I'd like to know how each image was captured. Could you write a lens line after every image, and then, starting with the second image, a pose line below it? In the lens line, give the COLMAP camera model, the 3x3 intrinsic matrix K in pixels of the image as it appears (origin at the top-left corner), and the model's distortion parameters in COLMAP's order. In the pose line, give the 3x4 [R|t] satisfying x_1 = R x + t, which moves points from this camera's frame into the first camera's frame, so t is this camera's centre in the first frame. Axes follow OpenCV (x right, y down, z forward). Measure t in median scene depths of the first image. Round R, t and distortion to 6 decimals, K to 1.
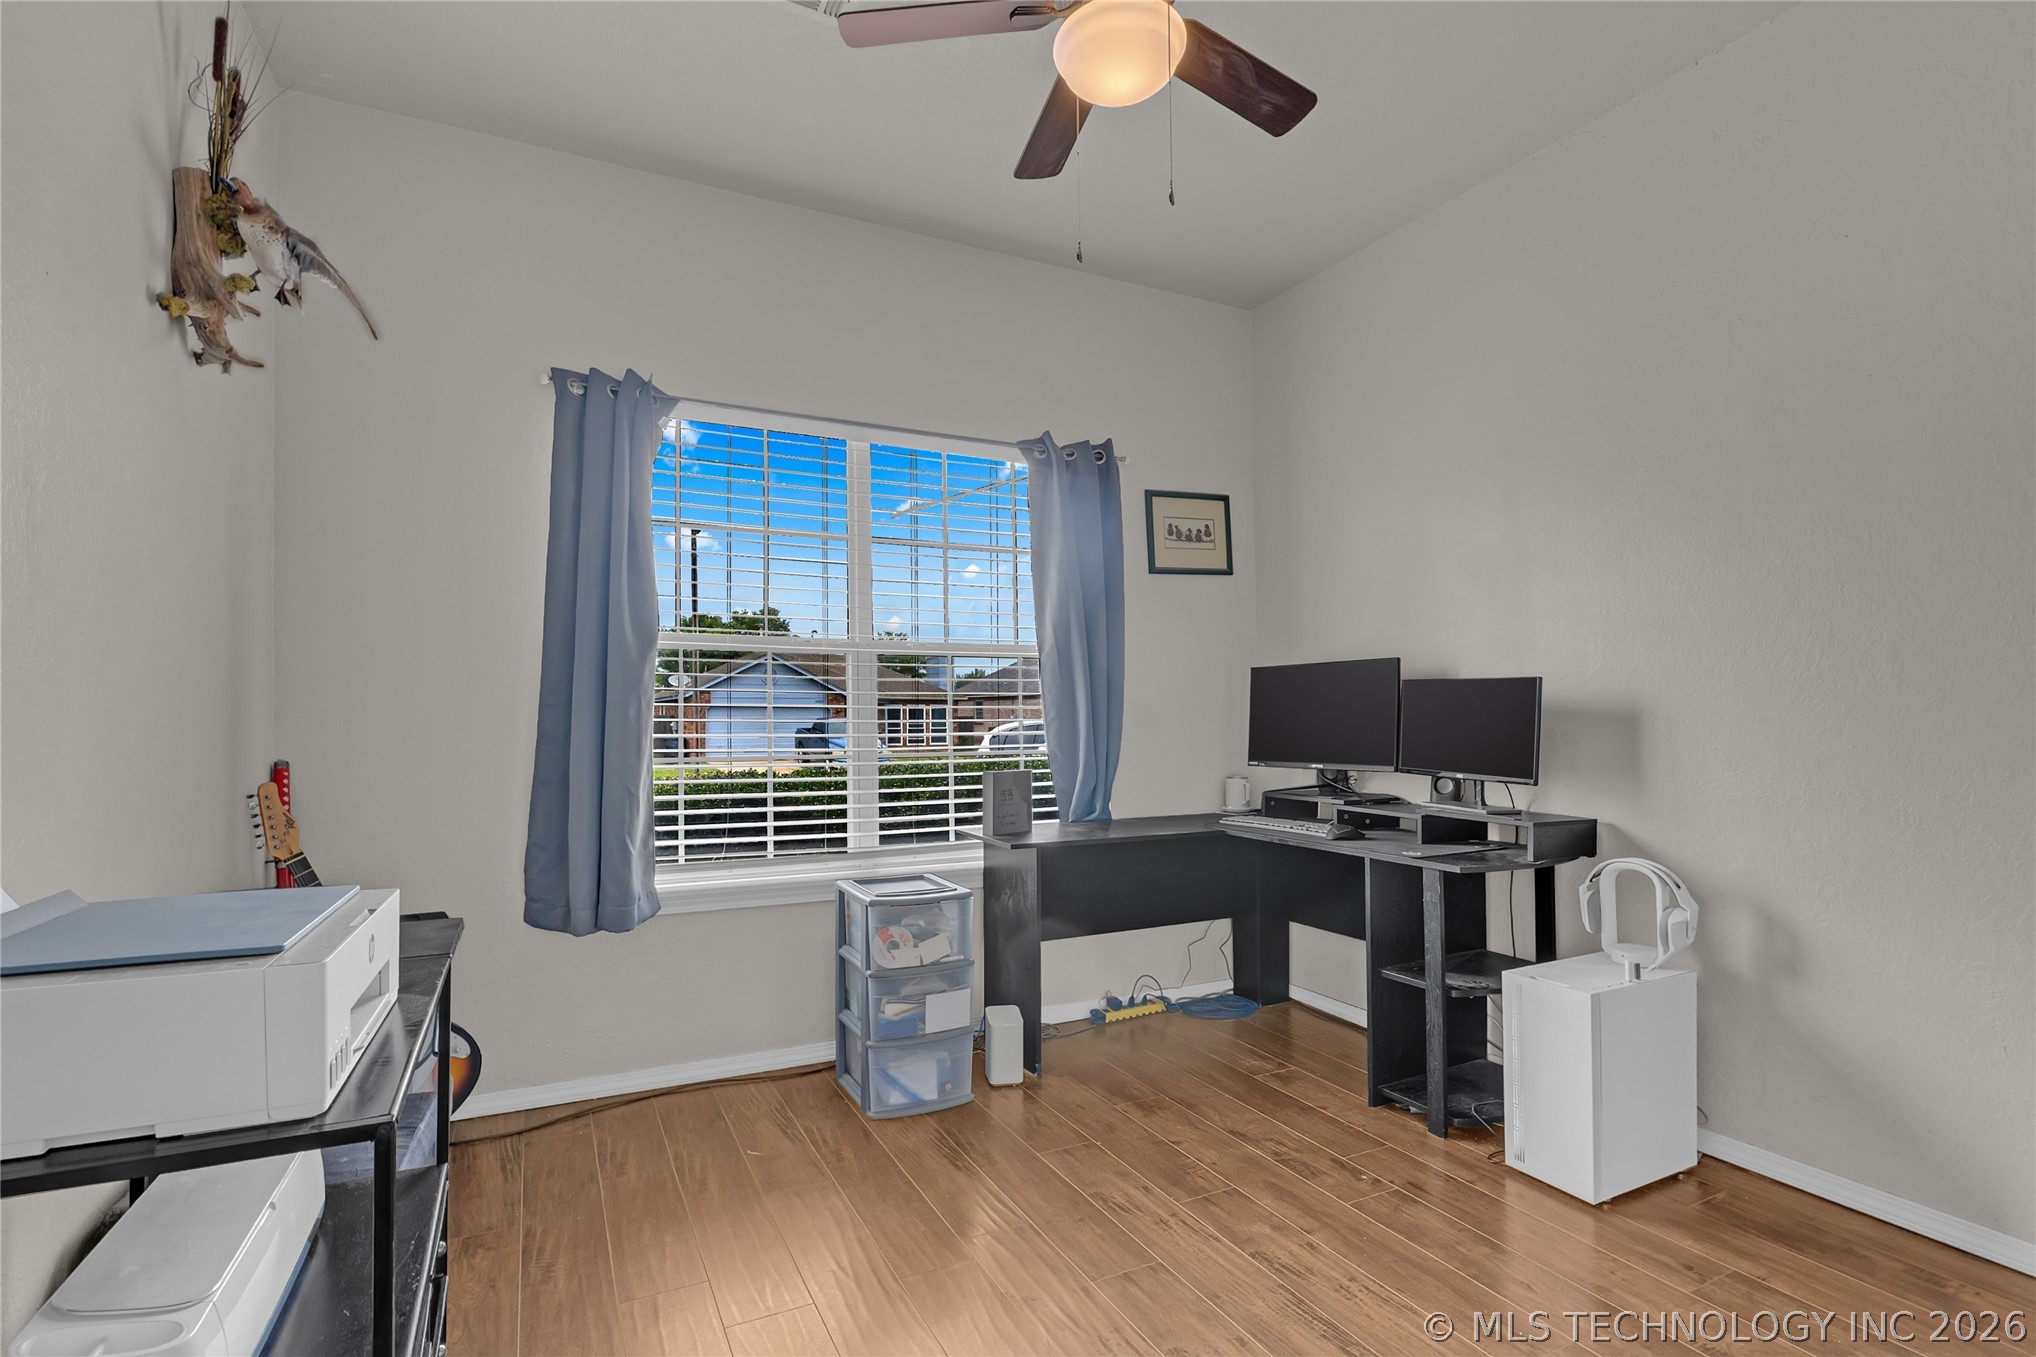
lens RADIAL K [[942.2, 0, 998.3], [0, 942.2, 678.4], [0, 0, 1]] dist [-0.011318, 0.001363]
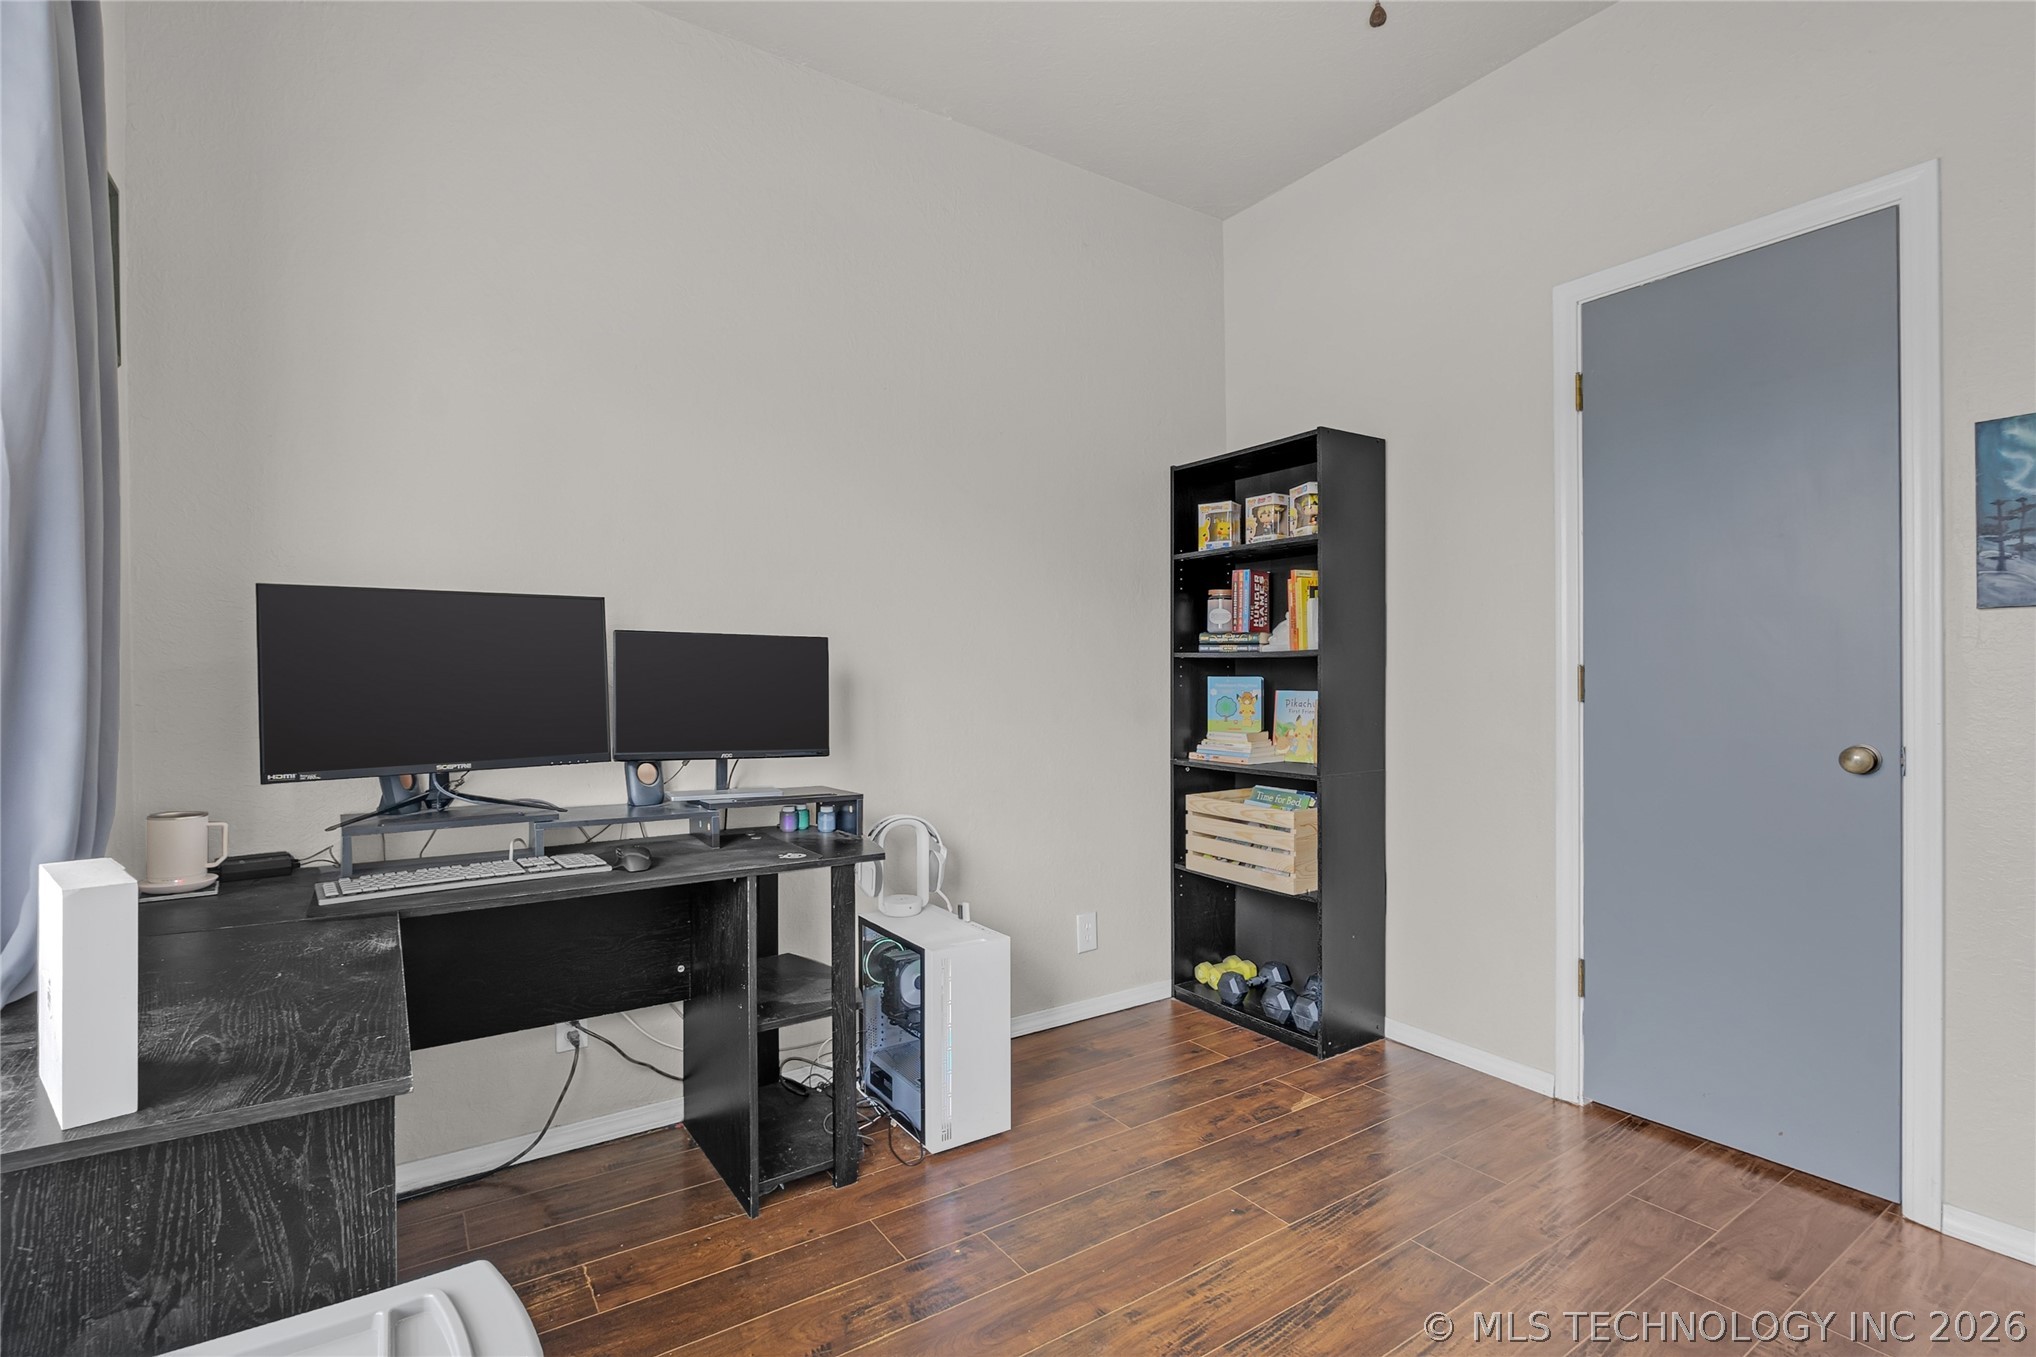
lens RADIAL K [[942.2, 0, 998.3], [0, 942.2, 678.4], [0, 0, 1]] dist [-0.011318, 0.001363]
pose [[-0.144400, 0.009673, 0.989472, -0.376985], [-0.039029, 0.999118, -0.015463, 0.042278], [-0.988749, -0.040851, -0.143895, 0.980330]]
